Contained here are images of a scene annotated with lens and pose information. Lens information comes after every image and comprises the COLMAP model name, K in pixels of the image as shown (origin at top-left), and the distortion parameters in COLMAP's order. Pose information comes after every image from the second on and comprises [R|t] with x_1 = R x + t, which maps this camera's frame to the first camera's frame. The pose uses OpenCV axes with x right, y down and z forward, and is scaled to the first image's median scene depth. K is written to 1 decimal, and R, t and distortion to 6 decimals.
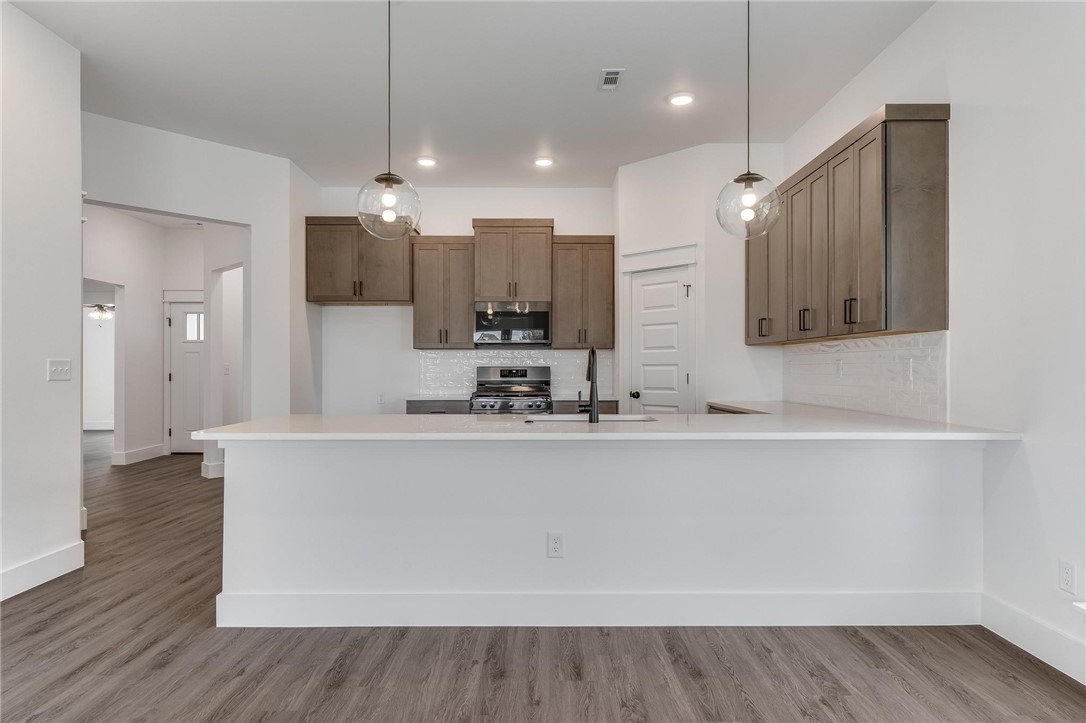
lens RADIAL K [[632.4, 0, 544.3], [0, 632.4, 367.8], [0, 0, 1]] dist [0.000401, -0.000110]
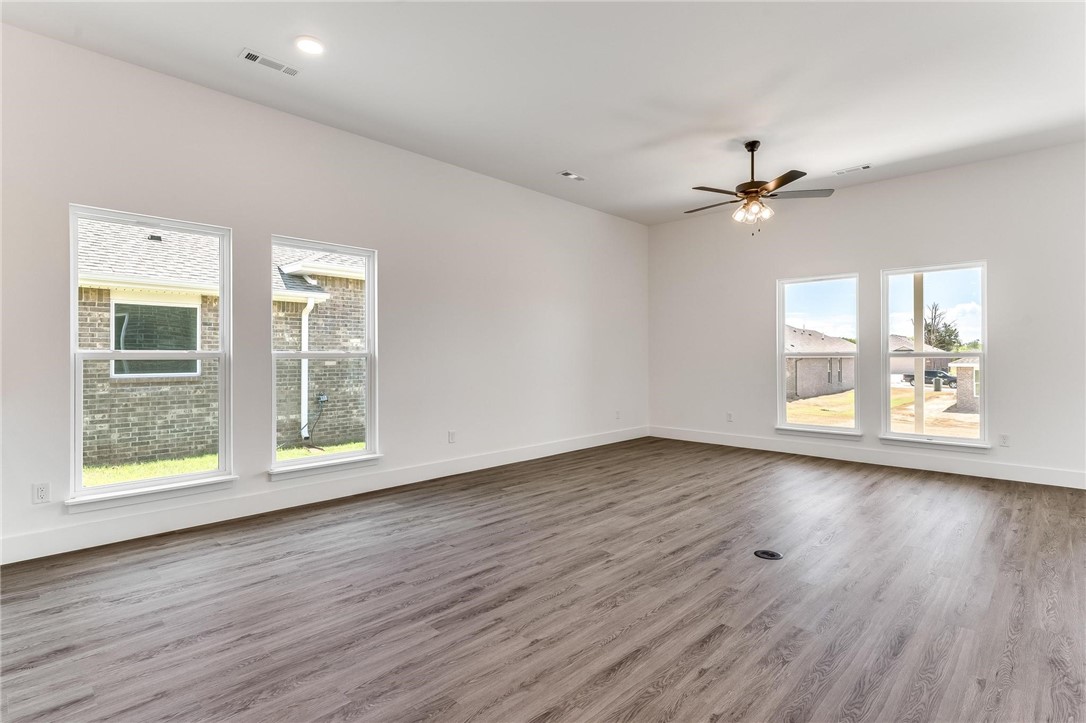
lens RADIAL K [[532.0, 0, 545.4], [0, 532.0, 355.0], [0, 0, 1]] dist [0.000766, 0.000115]
pose [[-0.719562, 0.002081, 0.694425, -0.396215], [0.000445, 0.999997, -0.002536, 0.000533], [-0.694428, -0.001516, -0.719560, 0.457062]]
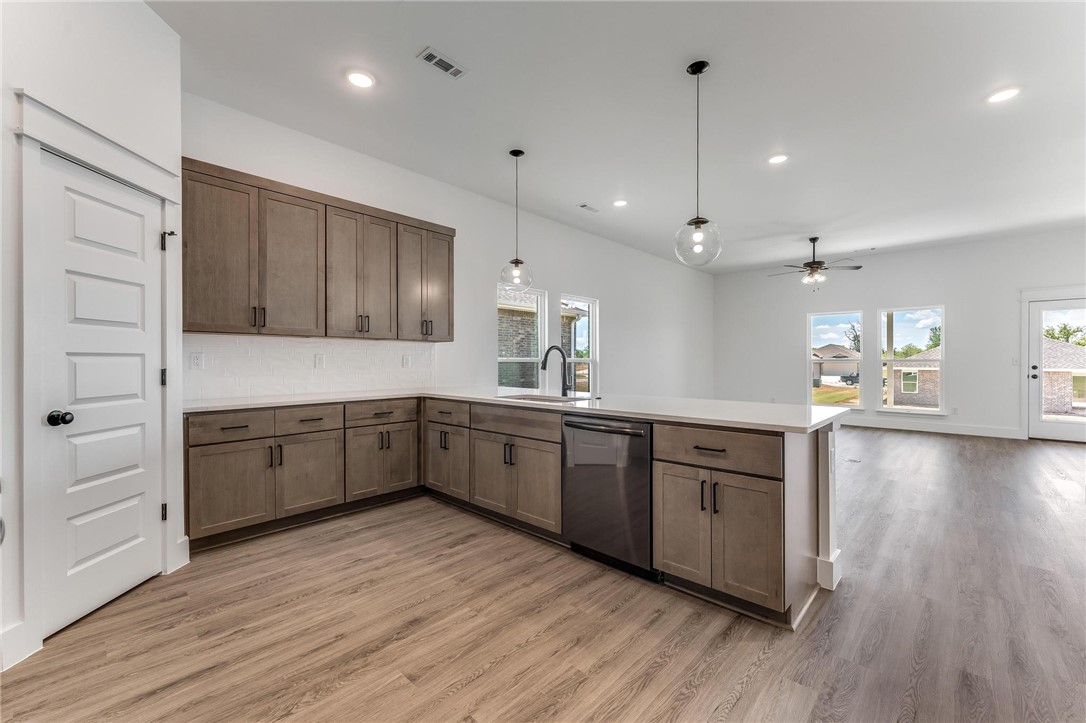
lens RADIAL K [[443.1, 0, 545.1], [0, 443.1, 361.6], [0, 0, 1]] dist [0.001161, -0.000214]
pose [[-0.730052, -0.000418, 0.683392, -0.341645], [-0.000245, 1.000000, 0.000349, 0.001150], [-0.683392, 0.000088, -0.730052, 0.998430]]
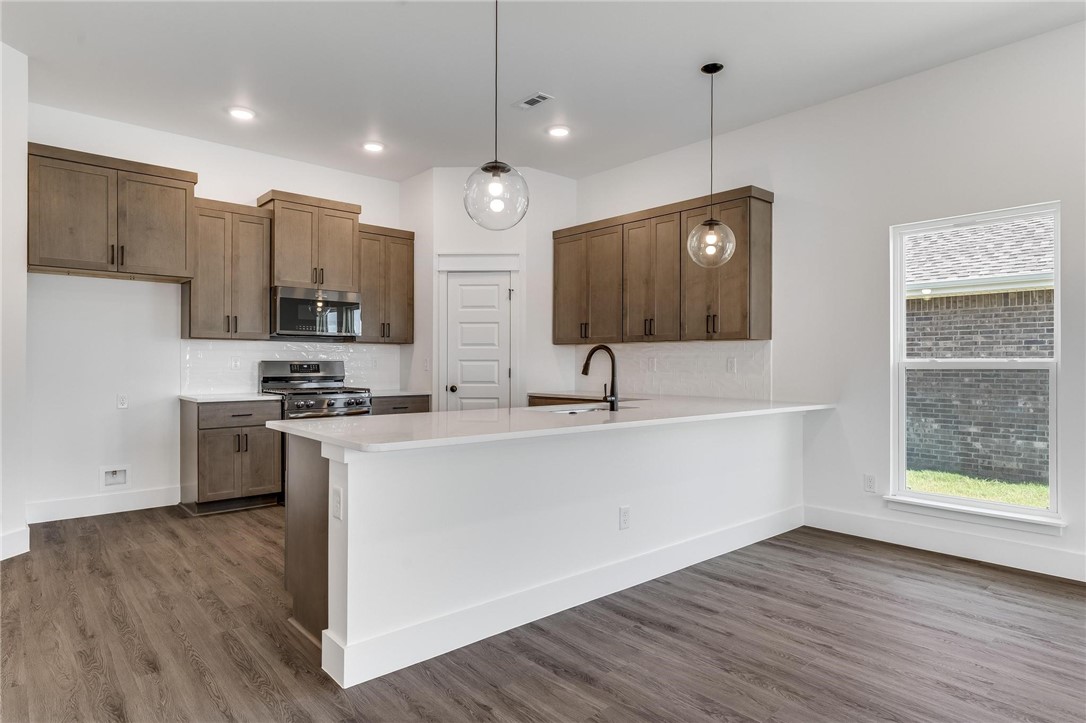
lens RADIAL K [[621.7, 0, 543.0], [0, 621.7, 361.5], [0, 0, 1]] dist [0.003856, -0.000194]
pose [[0.753976, 0.005308, 0.656880, -0.422960], [-0.004445, 0.999986, -0.002978, 0.000062], [-0.656887, -0.000675, 0.753989, 0.123536]]
